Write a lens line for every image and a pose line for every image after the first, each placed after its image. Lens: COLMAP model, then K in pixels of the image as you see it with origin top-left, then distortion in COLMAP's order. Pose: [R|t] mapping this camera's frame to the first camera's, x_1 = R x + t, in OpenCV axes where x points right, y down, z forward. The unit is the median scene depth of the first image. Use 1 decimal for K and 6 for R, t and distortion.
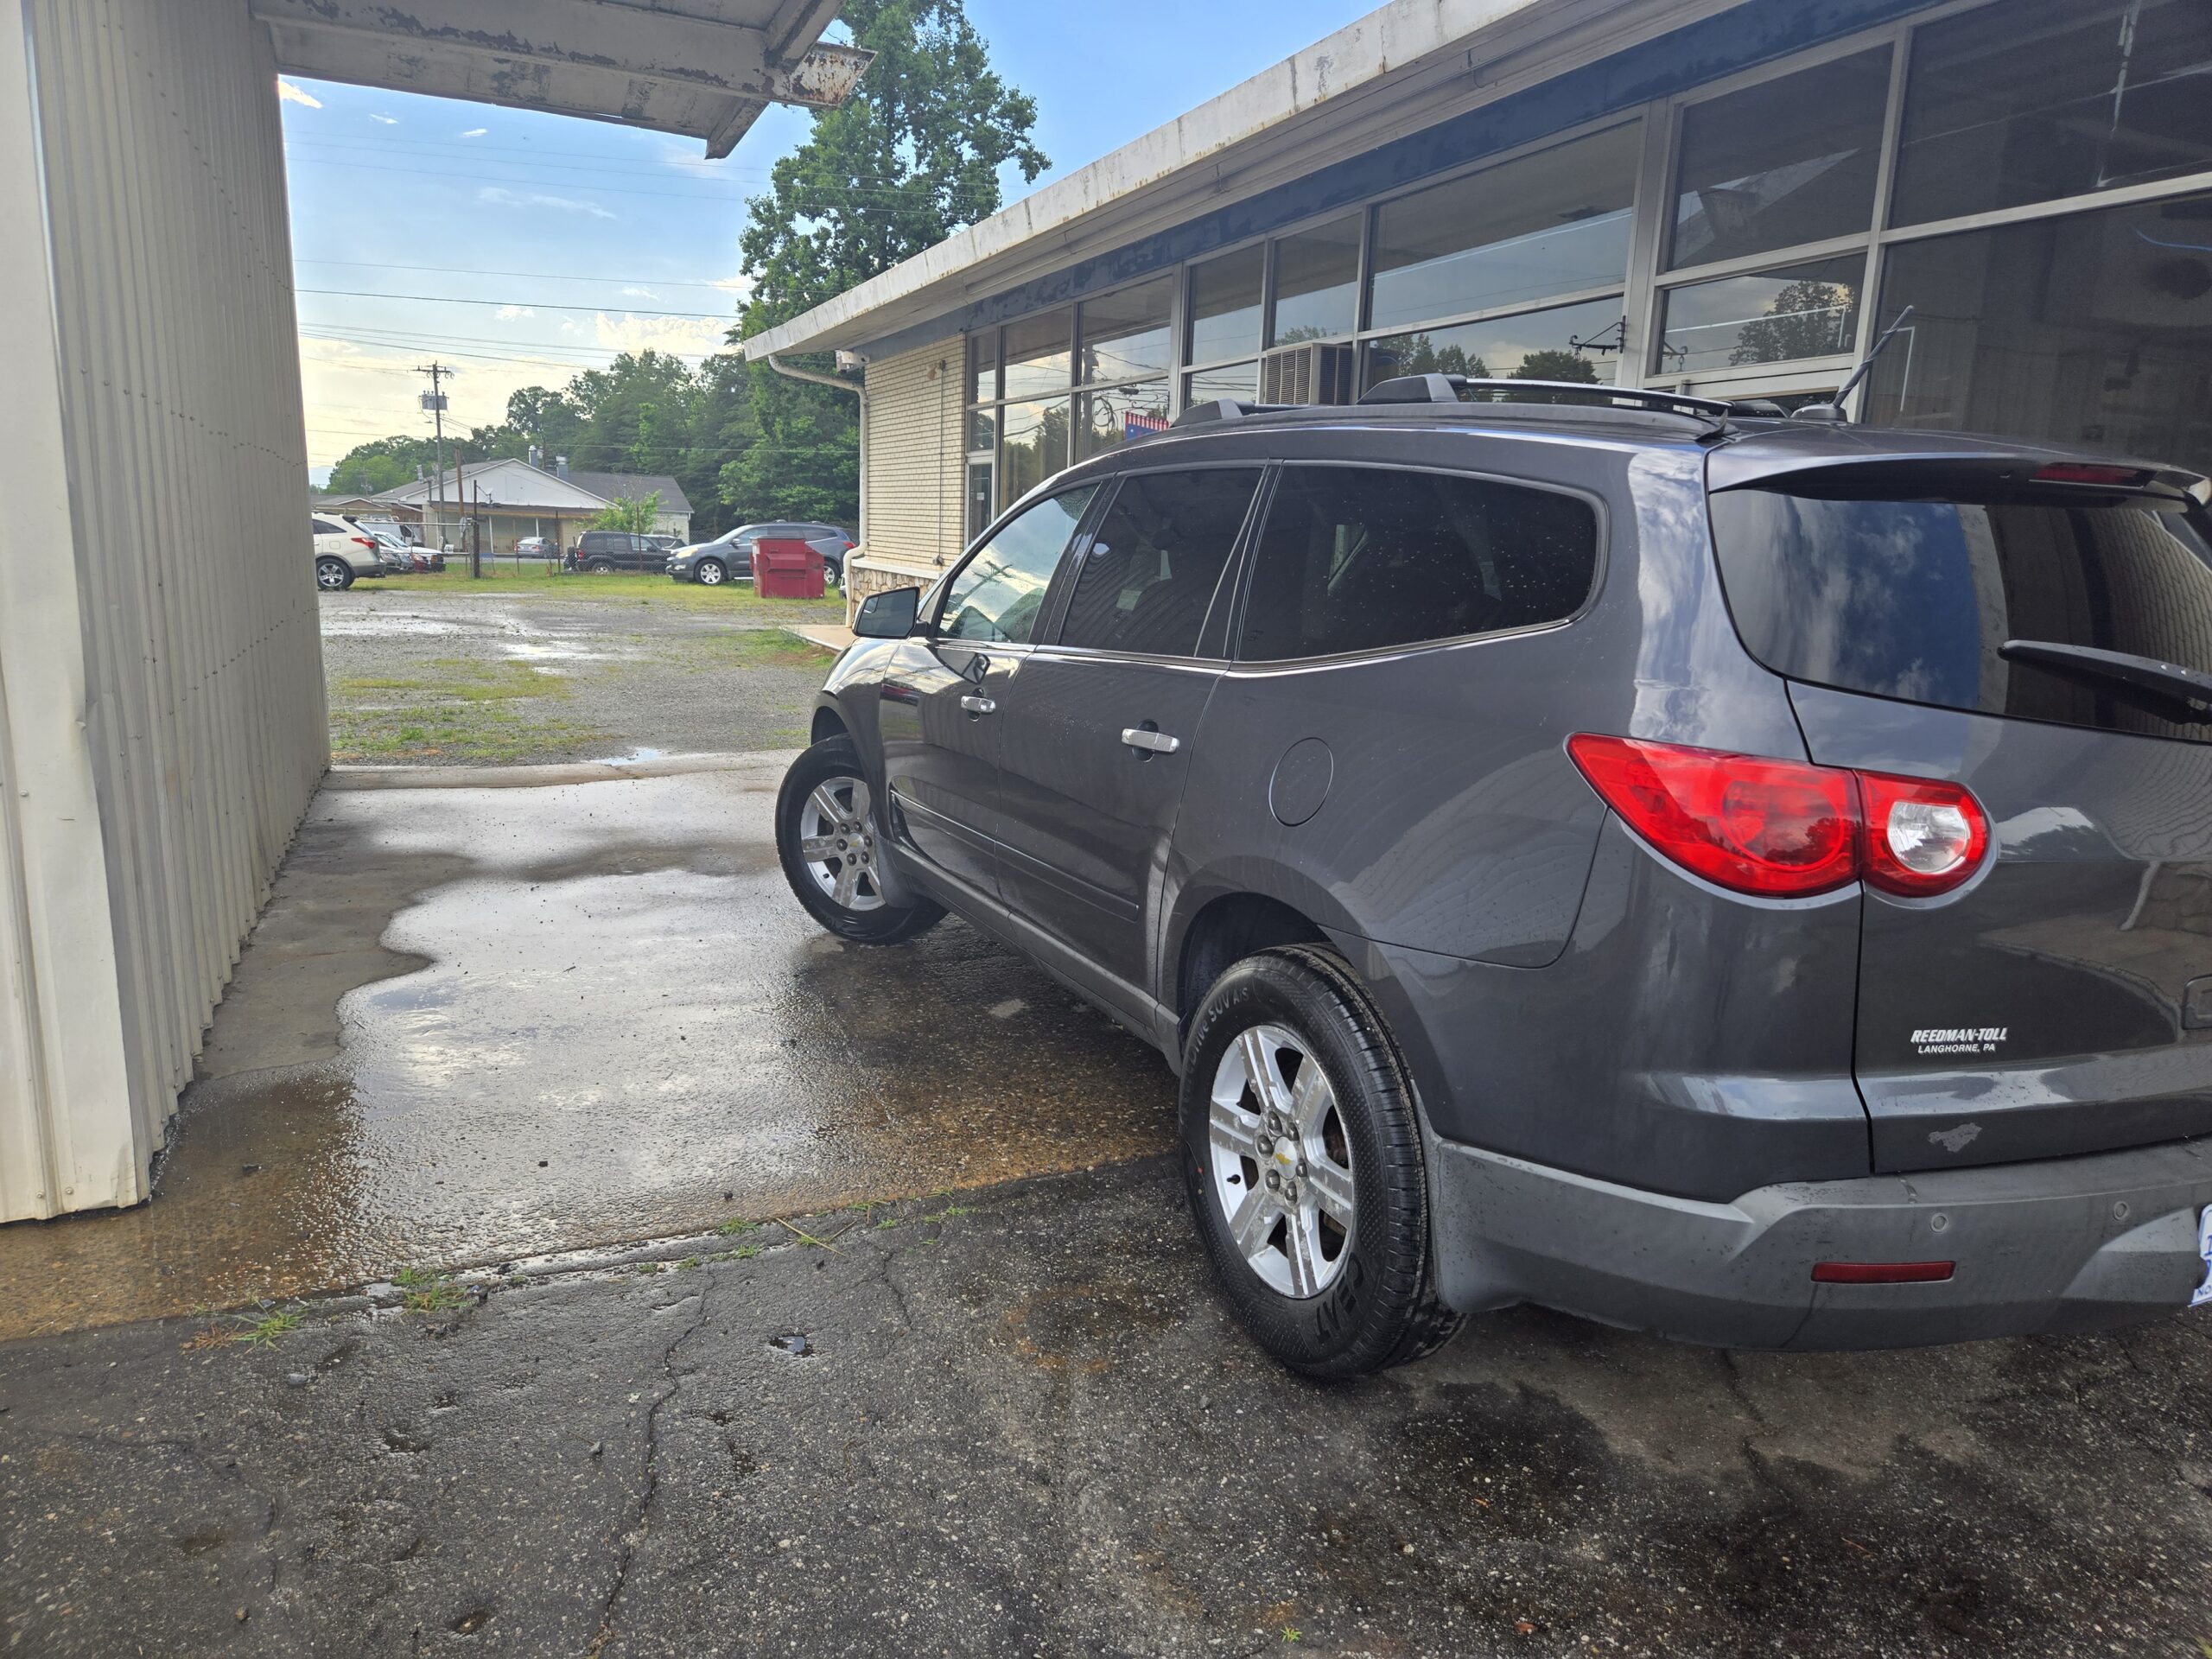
lens RADIAL K [[1481.7, 0, 1106.1], [0, 1481.7, 825.0], [0, 0, 1]] dist [0.070356, -0.064373]
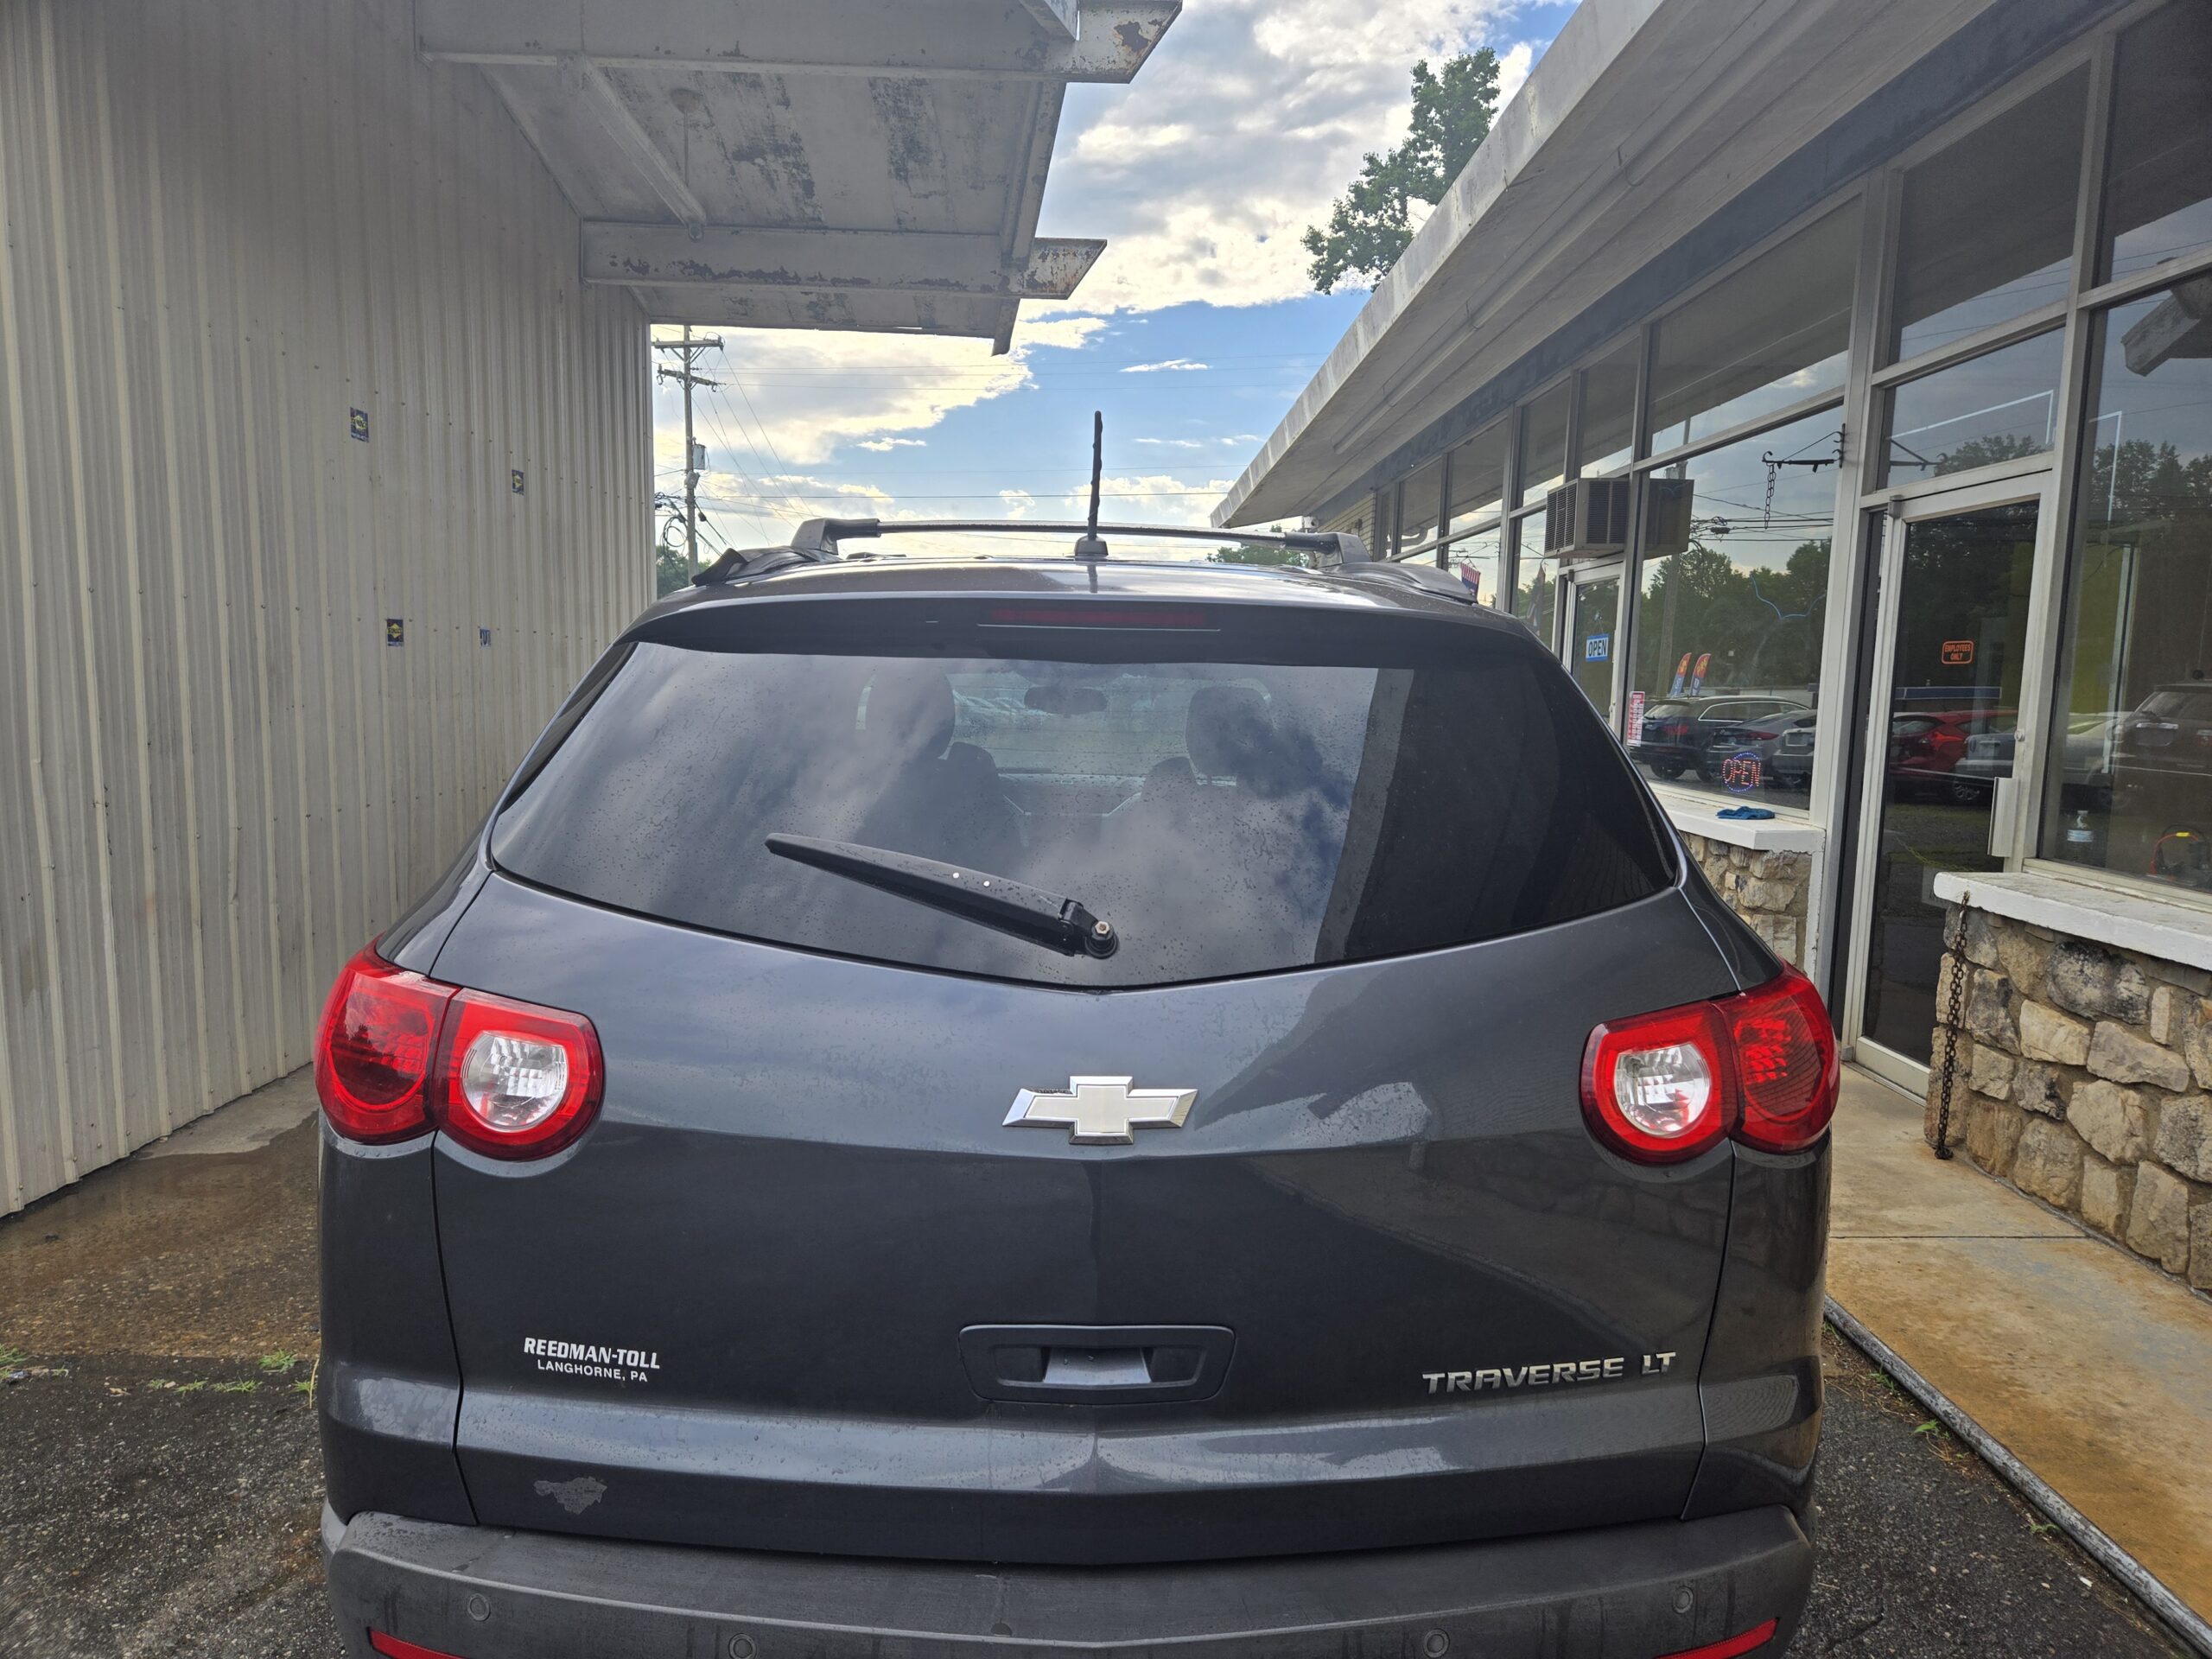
lens RADIAL K [[1461.7, 0, 1099.0], [0, 1461.7, 837.3], [0, 0, 1]] dist [0.075888, -0.059460]
pose [[0.915535, 0.029329, -0.401167, 0.621969], [-0.066216, 0.994721, -0.078394, -0.043076], [0.396750, 0.098336, 0.912644, 0.227956]]
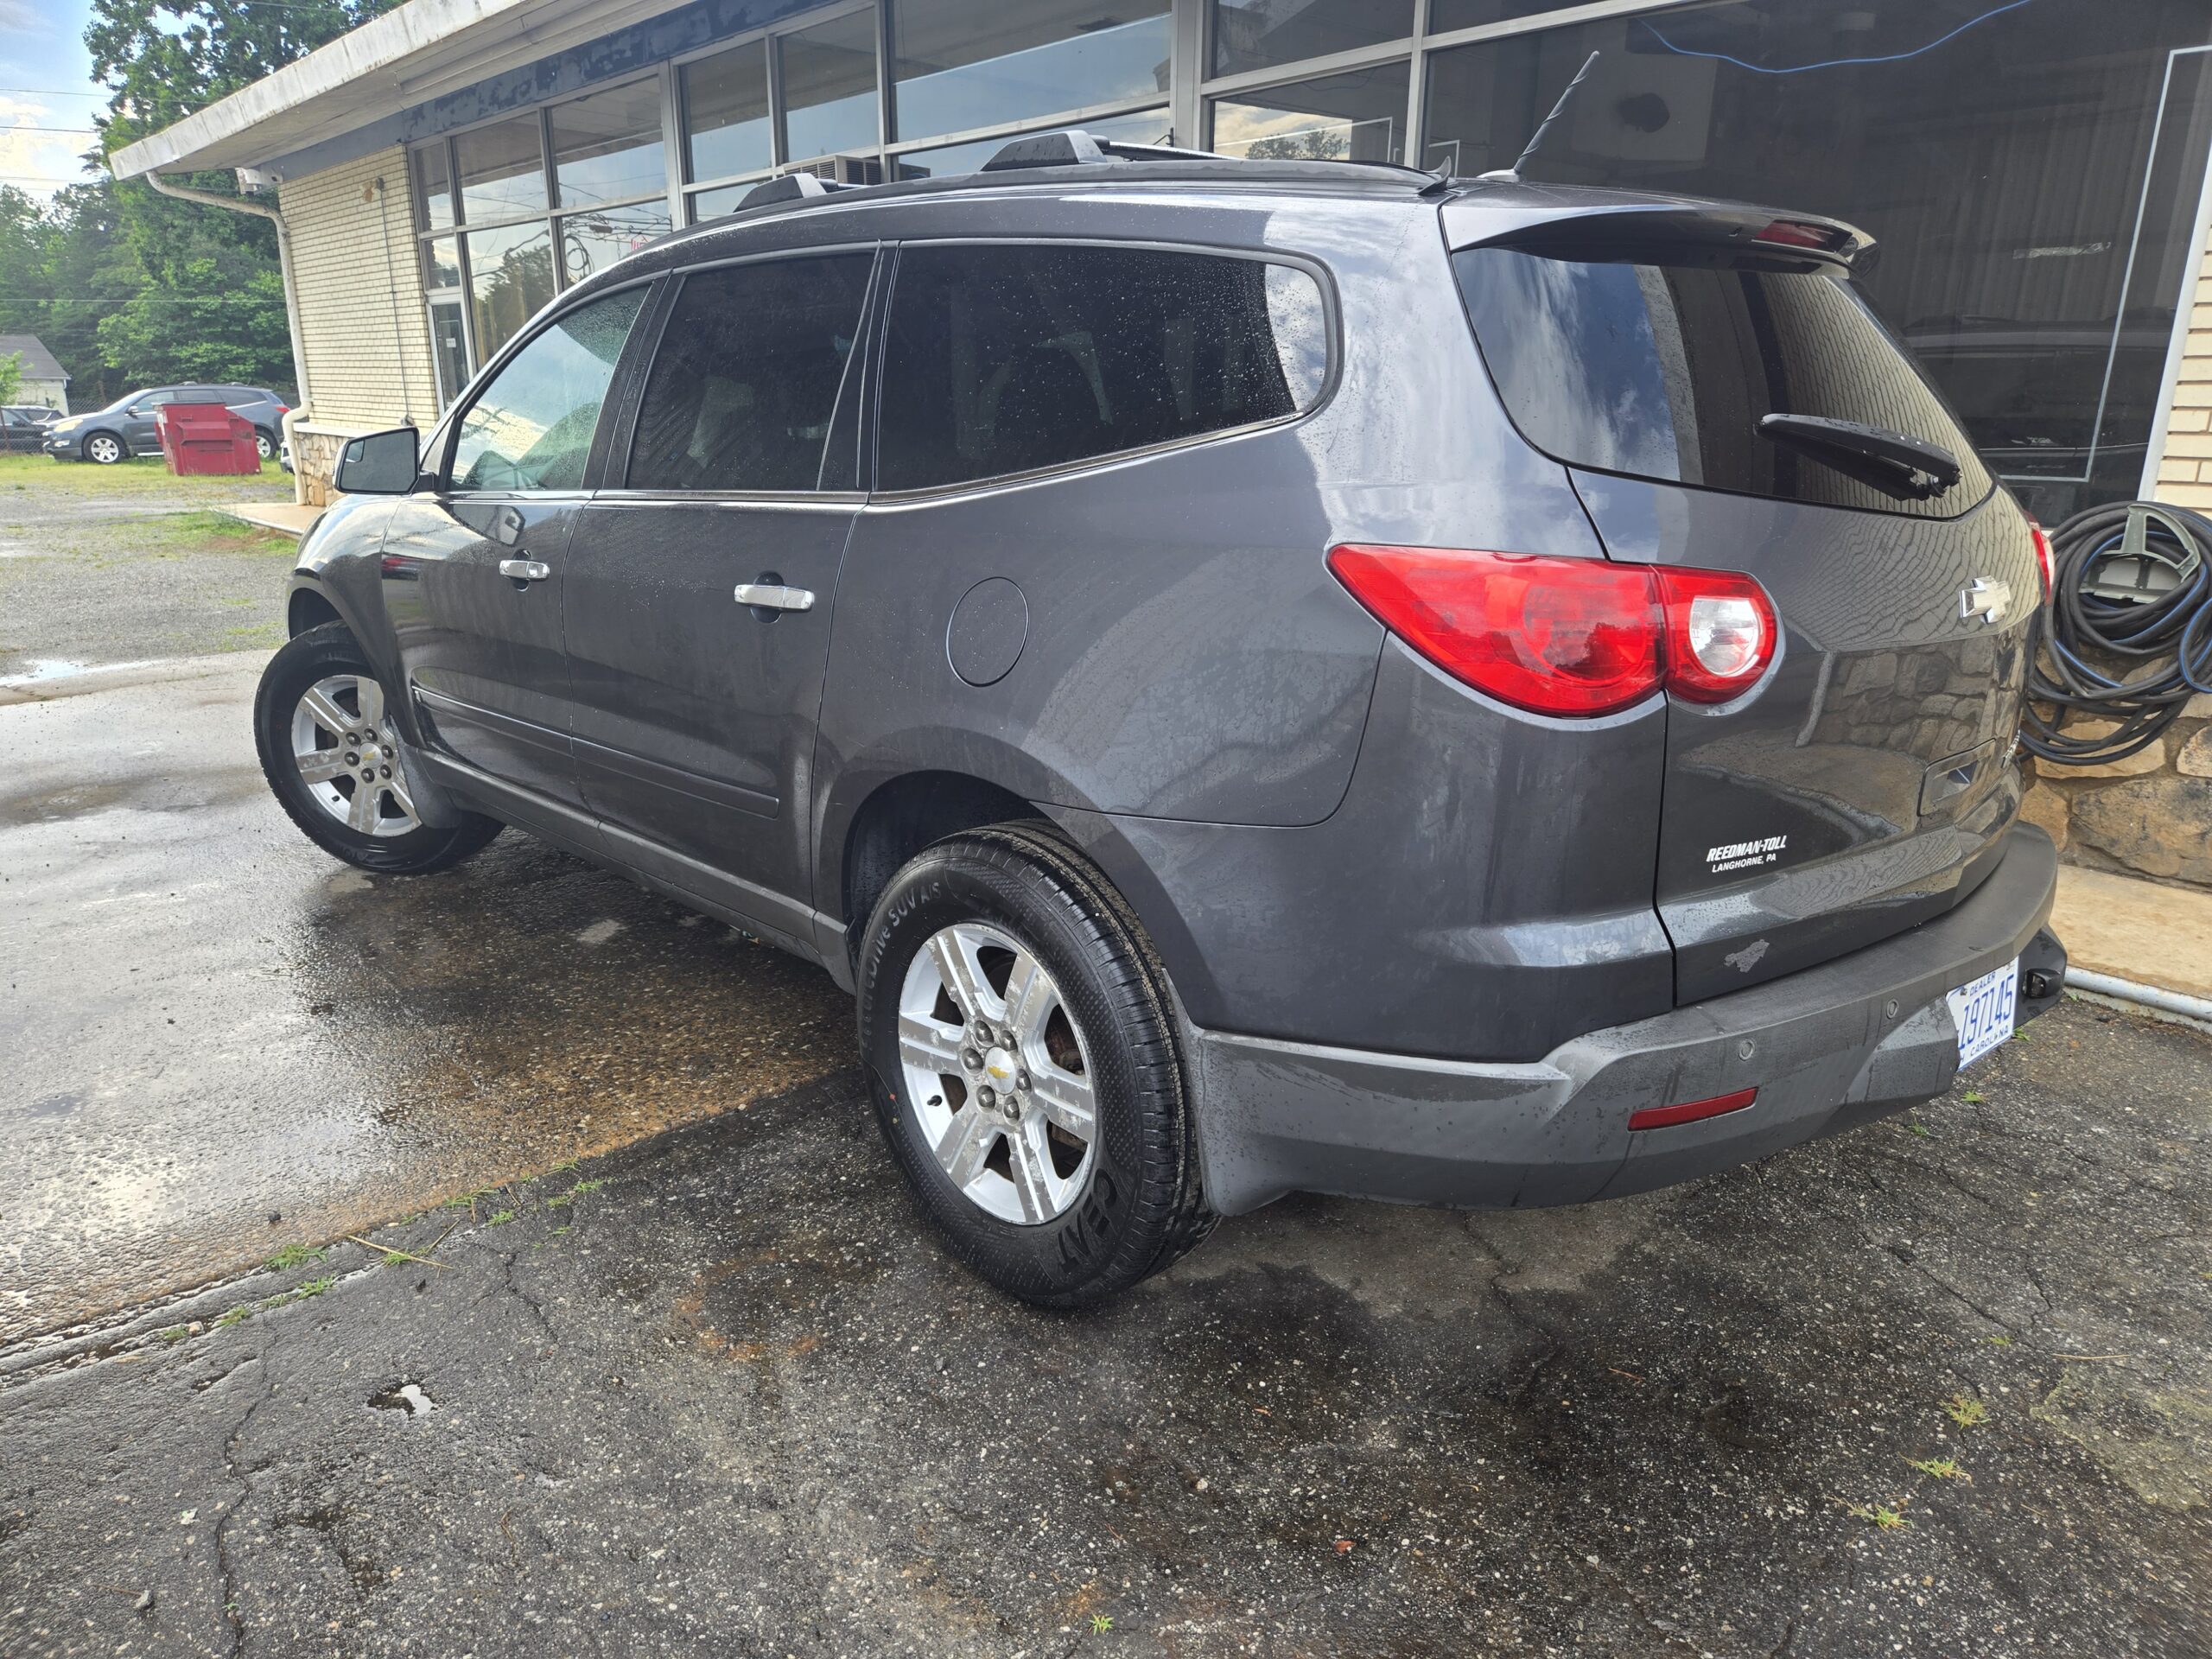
lens RADIAL K [[1483.0, 0, 1093.5], [0, 1483.0, 853.9], [0, 0, 1]] dist [0.075644, -0.068875]
pose [[0.952329, -0.110967, 0.284174, -0.047015], [0.080297, 0.989830, 0.117426, 0.000959], [-0.294315, -0.089010, 0.951555, 0.134828]]
